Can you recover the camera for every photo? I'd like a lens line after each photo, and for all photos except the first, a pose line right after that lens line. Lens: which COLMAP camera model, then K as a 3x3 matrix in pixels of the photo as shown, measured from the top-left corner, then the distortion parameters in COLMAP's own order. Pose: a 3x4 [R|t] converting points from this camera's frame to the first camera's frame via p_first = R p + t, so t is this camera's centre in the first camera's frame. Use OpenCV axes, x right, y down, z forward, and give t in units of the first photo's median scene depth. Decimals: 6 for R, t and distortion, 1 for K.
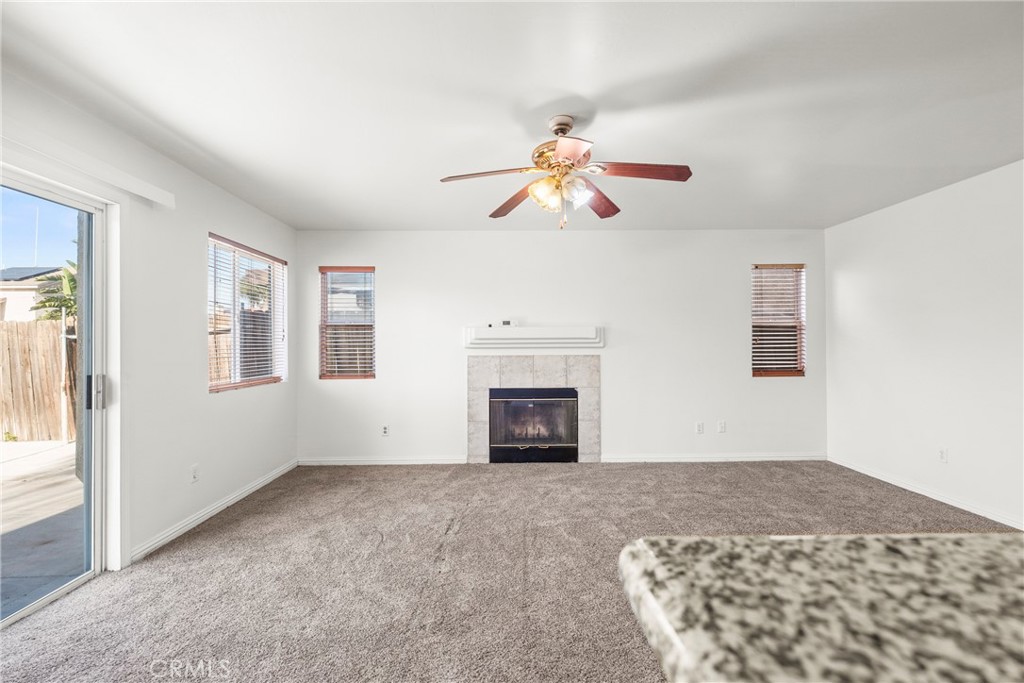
lens RADIAL K [[453.4, 0, 509.4], [0, 453.4, 339.2], [0, 0, 1]] dist [0.004851, -0.005329]
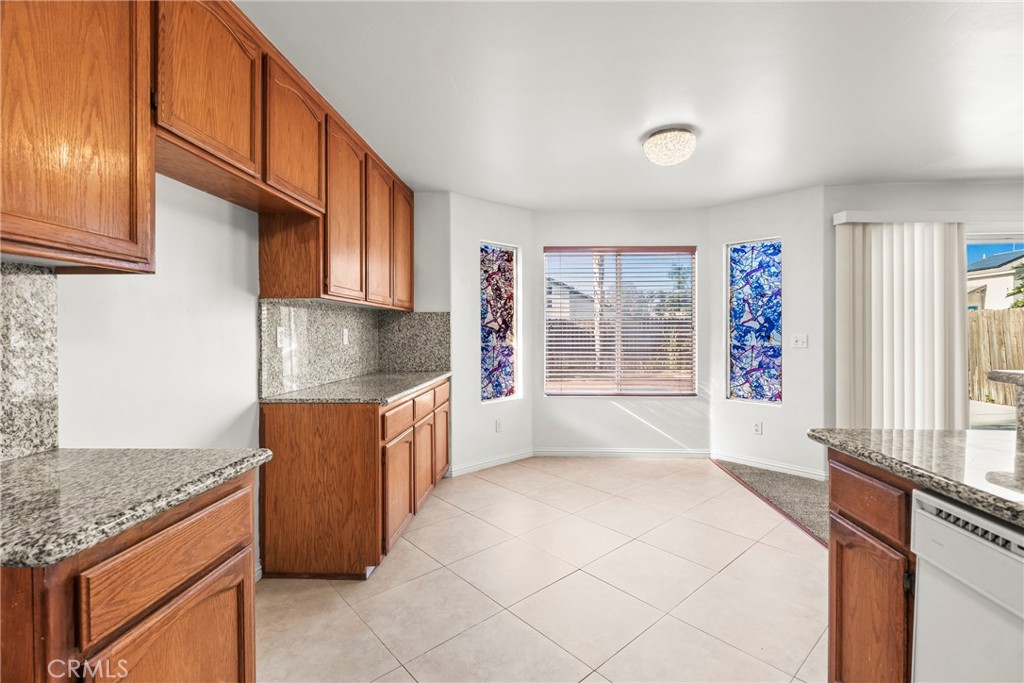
lens RADIAL K [[453.4, 0, 518.8], [0, 453.4, 332.4], [0, 0, 1]] dist [0.004851, -0.005329]
pose [[-0.069366, 0.007555, -0.997563, 0.373014], [0.015084, 0.999865, 0.006524, -0.005253], [0.997477, -0.014594, -0.069471, -0.331903]]
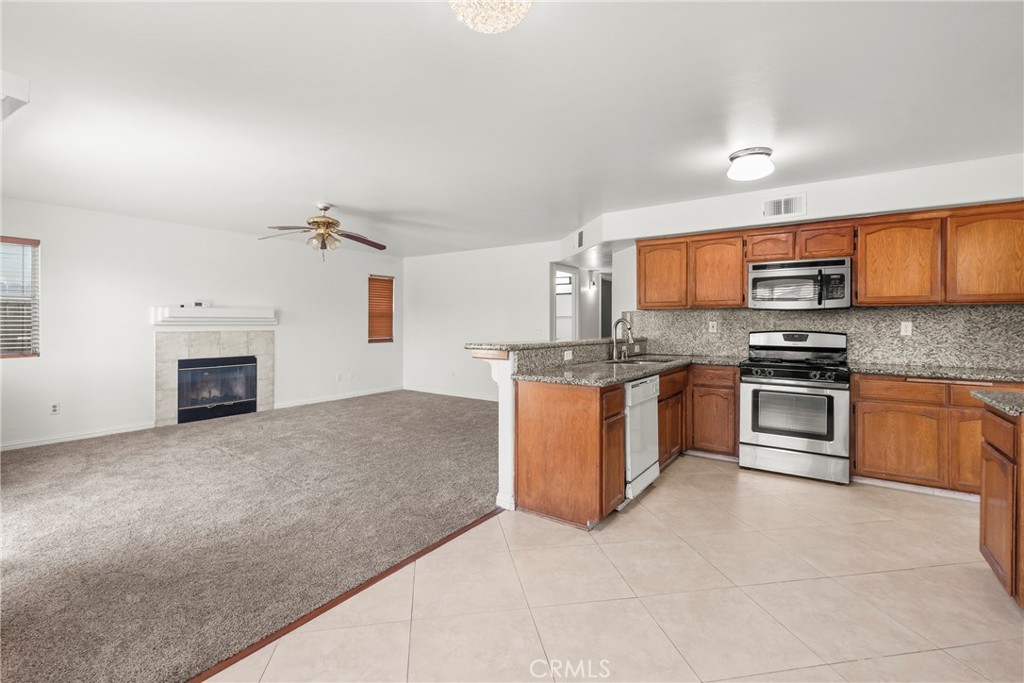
lens RADIAL K [[453.4, 0, 517.8], [0, 453.4, 325.0], [0, 0, 1]] dist [0.004851, -0.005329]
pose [[0.580451, 0.002525, 0.814291, -0.487743], [-0.015986, 0.999838, 0.008295, -0.004603], [-0.814138, -0.017832, 0.580397, -0.385981]]
